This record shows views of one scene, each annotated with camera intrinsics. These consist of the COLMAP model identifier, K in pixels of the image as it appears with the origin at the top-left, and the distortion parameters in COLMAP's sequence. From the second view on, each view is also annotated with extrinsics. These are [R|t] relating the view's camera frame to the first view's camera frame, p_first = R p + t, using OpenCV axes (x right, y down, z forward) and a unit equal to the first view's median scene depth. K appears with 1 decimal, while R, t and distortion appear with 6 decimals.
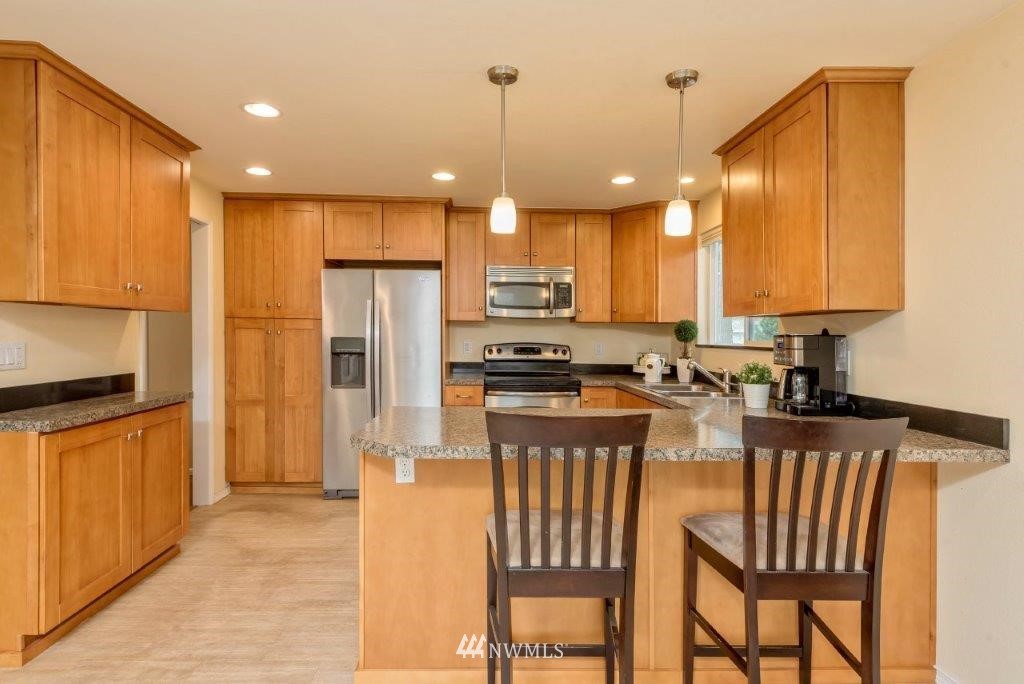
lens RADIAL K [[551.1, 0, 512.0], [0, 551.1, 342.0], [0, 0, 1]] dist [0.016729, -0.001970]
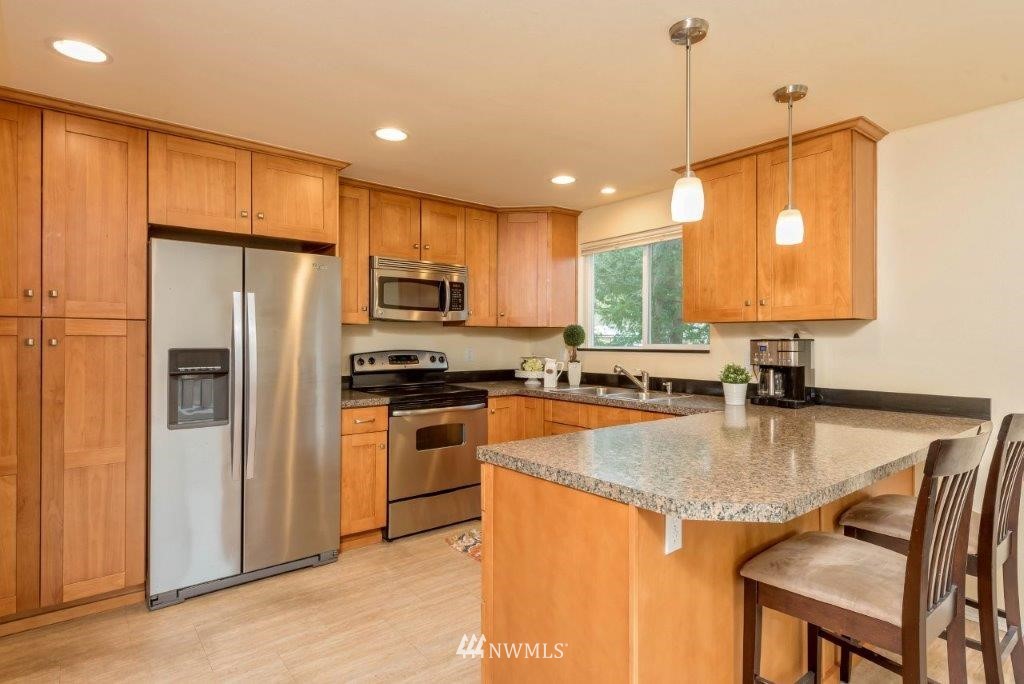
lens RADIAL K [[530.0, 0, 528.0], [0, 530.0, 337.6], [0, 0, 1]] dist [0.016781, -0.000257]
pose [[0.800278, -0.007269, 0.599585, -0.359385], [0.015438, 0.999845, -0.008484, -0.009196], [-0.599430, 0.016046, 0.800266, 0.264343]]
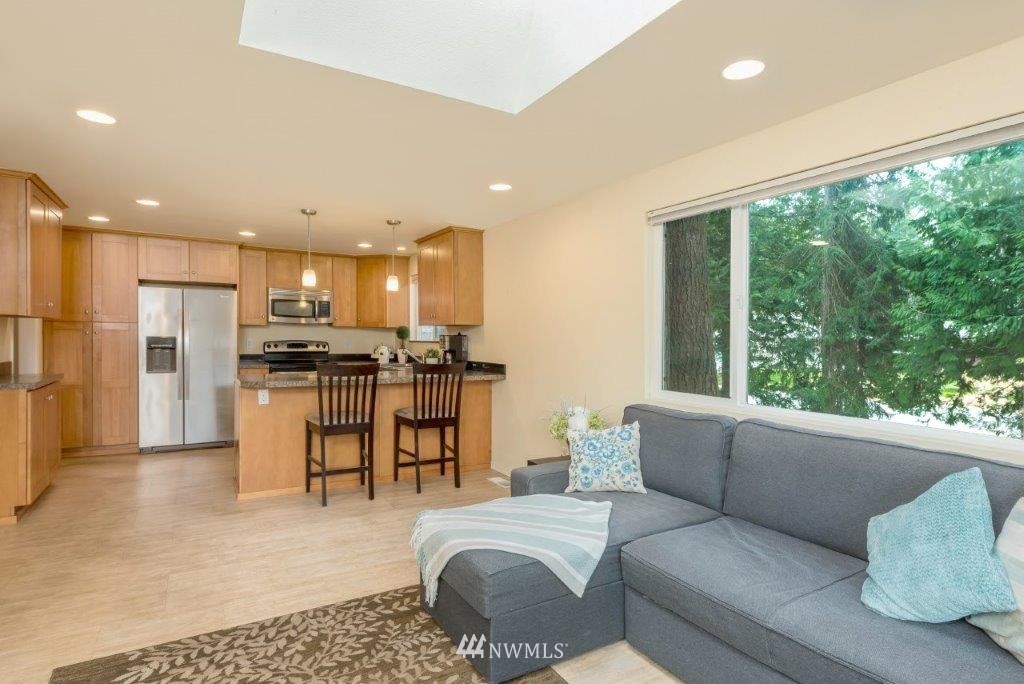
lens RADIAL K [[527.5, 0, 526.4], [0, 527.5, 342.7], [0, 0, 1]] dist [0.017451, -0.000231]
pose [[0.874111, -0.006064, 0.485688, -0.142669], [0.004961, 0.999981, 0.003558, 0.007239], [-0.485701, -0.000700, 0.874125, -0.609682]]
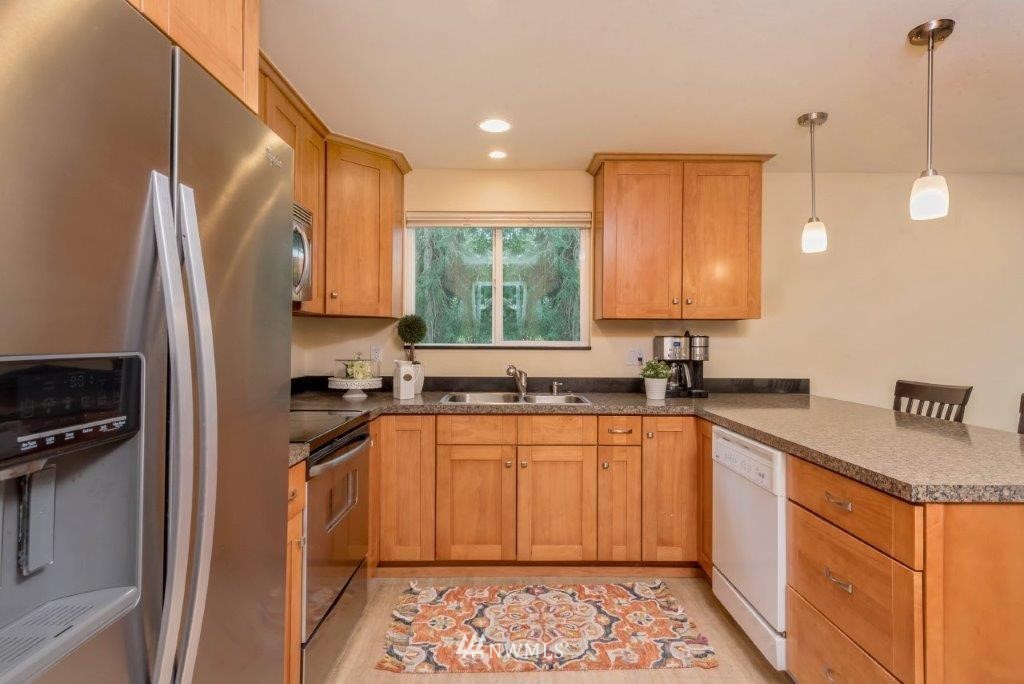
lens RADIAL K [[530.0, 0, 528.0], [0, 530.0, 337.6], [0, 0, 1]] dist [0.016781, -0.000257]
pose [[0.047405, -0.010241, 0.998823, -0.451230], [0.007912, 0.999920, 0.009877, -0.014797], [-0.998844, 0.007434, 0.047482, 0.817958]]
